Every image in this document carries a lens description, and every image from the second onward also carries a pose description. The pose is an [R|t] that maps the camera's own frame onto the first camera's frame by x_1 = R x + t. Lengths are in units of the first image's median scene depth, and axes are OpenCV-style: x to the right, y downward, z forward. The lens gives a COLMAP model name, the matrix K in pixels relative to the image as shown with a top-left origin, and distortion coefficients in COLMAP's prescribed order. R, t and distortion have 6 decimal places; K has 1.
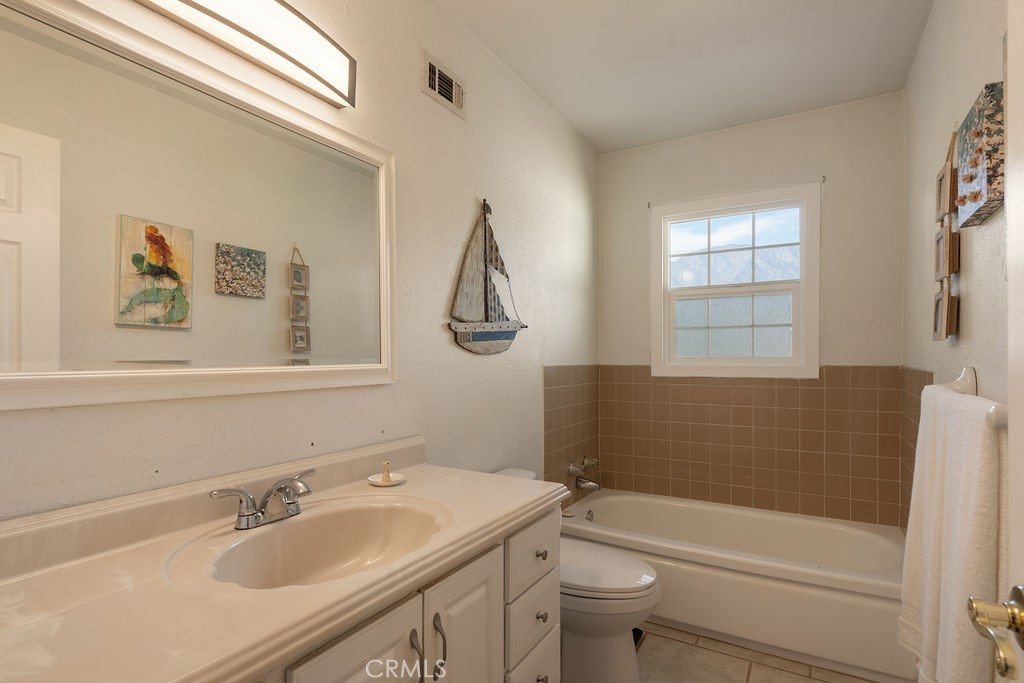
lens RADIAL K [[494.7, 0, 512.9], [0, 494.7, 347.8], [0, 0, 1]] dist [-0.012579, 0.005148]
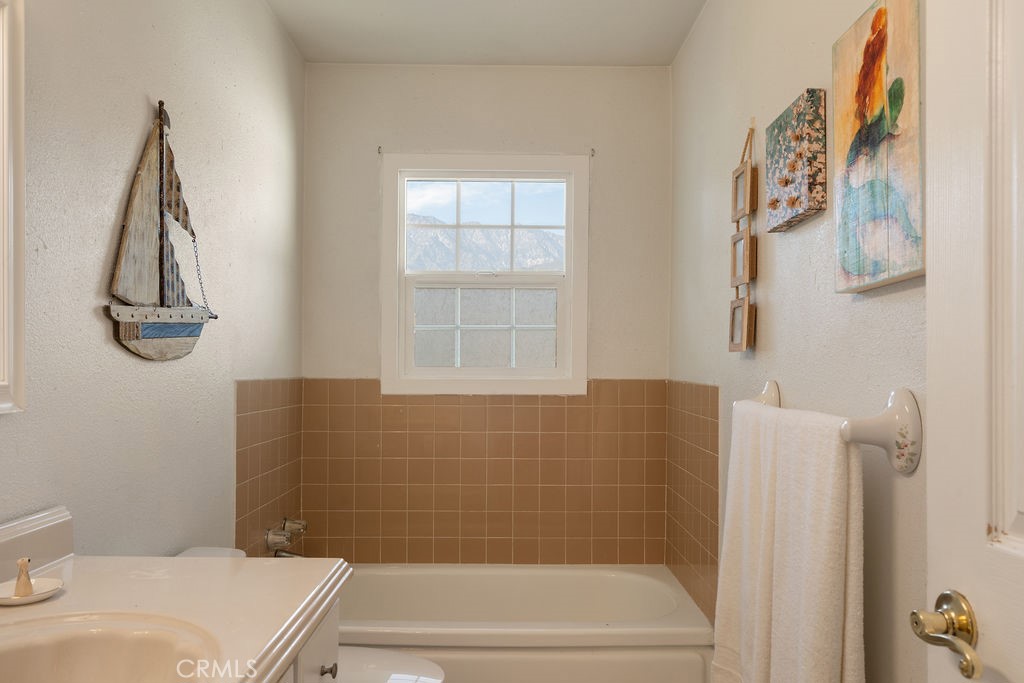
lens RADIAL K [[724.7, 0, 510.2], [0, 724.7, 345.7], [0, 0, 1]] dist [-0.003039, 0.013124]
pose [[0.865409, 0.022097, 0.500579, -0.125303], [-0.017100, 0.999748, -0.014568, 0.000702], [-0.500775, 0.004047, 0.865568, 0.029806]]
